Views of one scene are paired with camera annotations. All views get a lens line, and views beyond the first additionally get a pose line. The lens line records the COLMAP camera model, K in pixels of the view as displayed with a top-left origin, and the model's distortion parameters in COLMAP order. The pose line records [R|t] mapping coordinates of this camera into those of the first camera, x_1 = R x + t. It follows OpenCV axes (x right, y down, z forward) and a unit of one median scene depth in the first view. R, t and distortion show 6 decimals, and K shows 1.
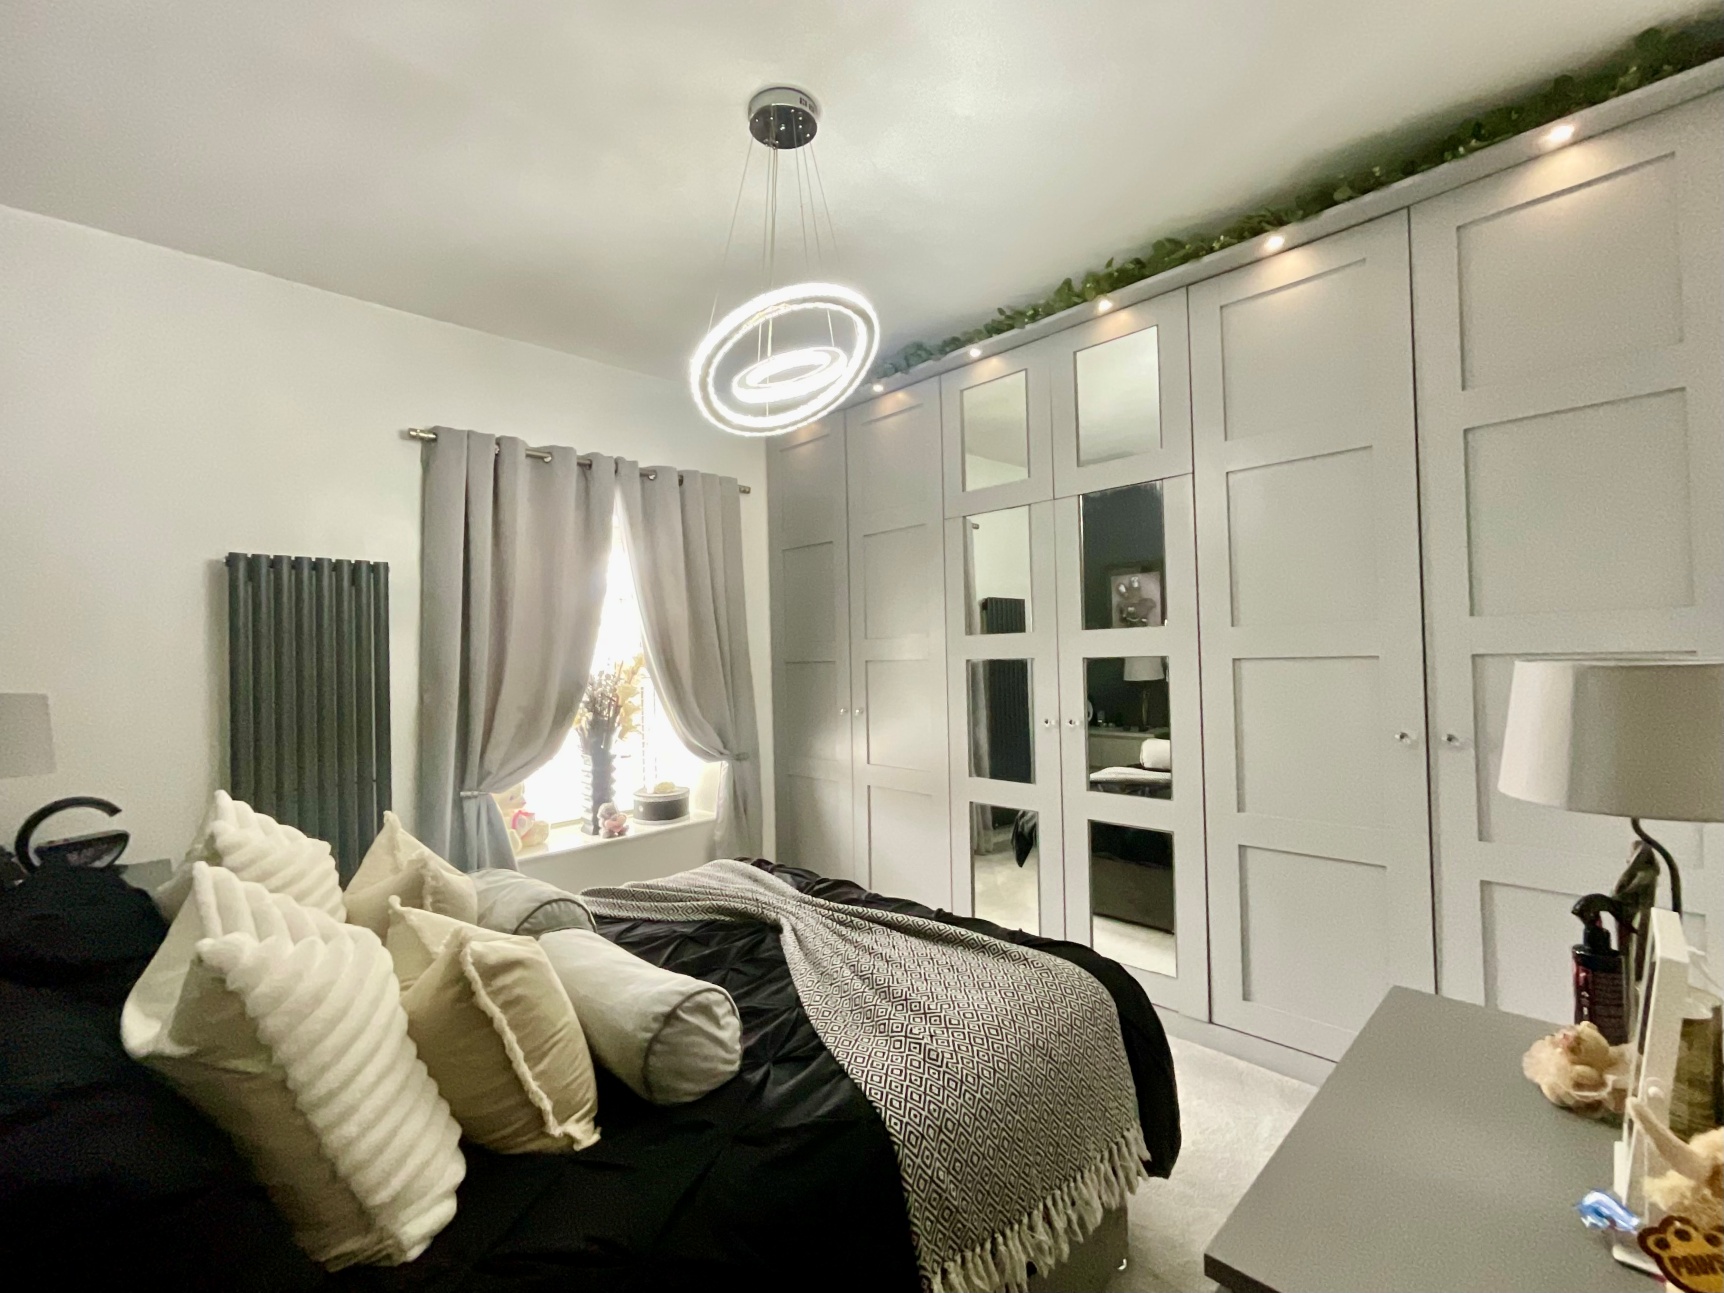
lens RADIAL K [[702.3, 0, 872.4], [0, 702.3, 644.7], [0, 0, 1]] dist [-0.018310, 0.000019]
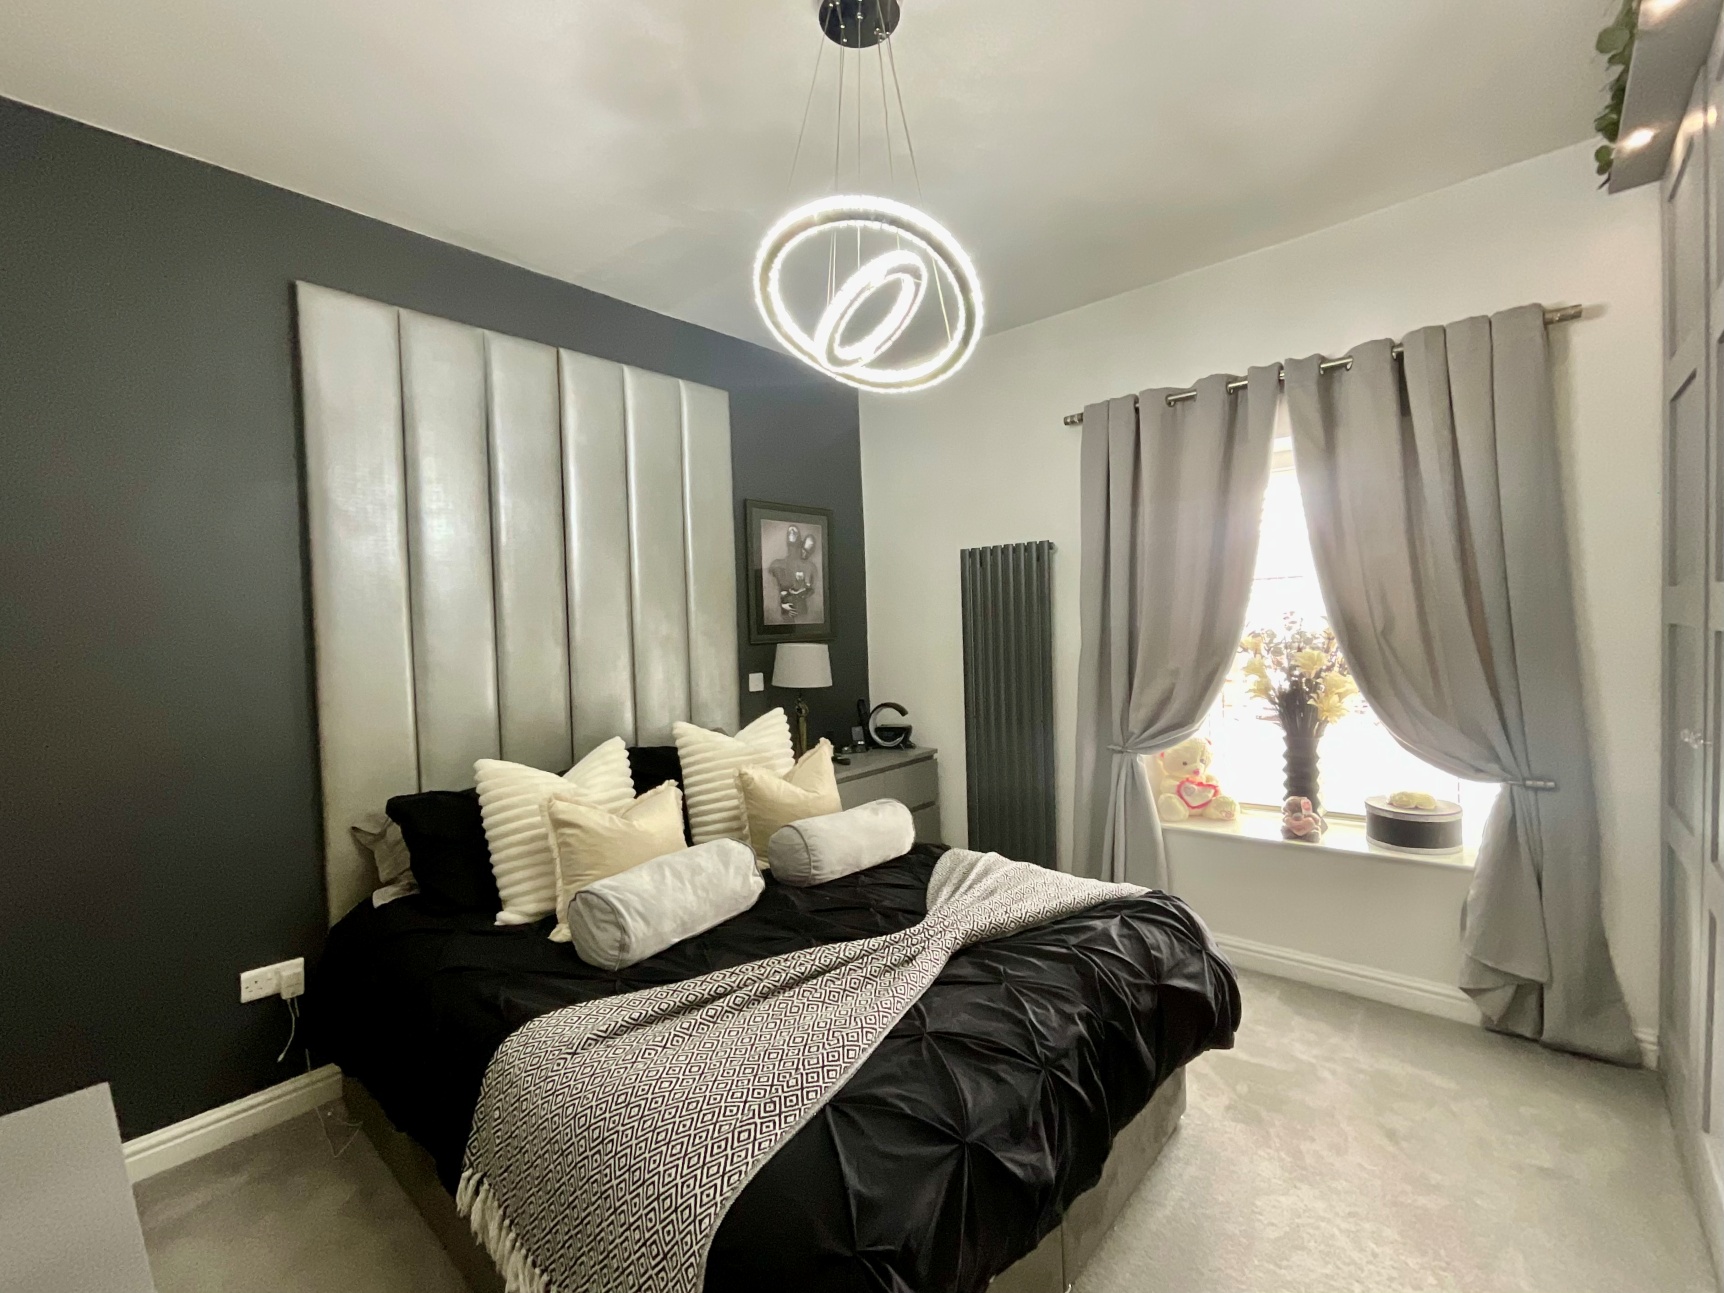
lens RADIAL K [[701.1, 0, 862.0], [0, 701.1, 646.5], [0, 0, 1]] dist [-0.000263, 0.000006]
pose [[0.175901, 0.056079, -0.982809, 0.394751], [0.032858, 0.997485, 0.062797, -0.021912], [0.983859, -0.043339, 0.173616, 0.429137]]
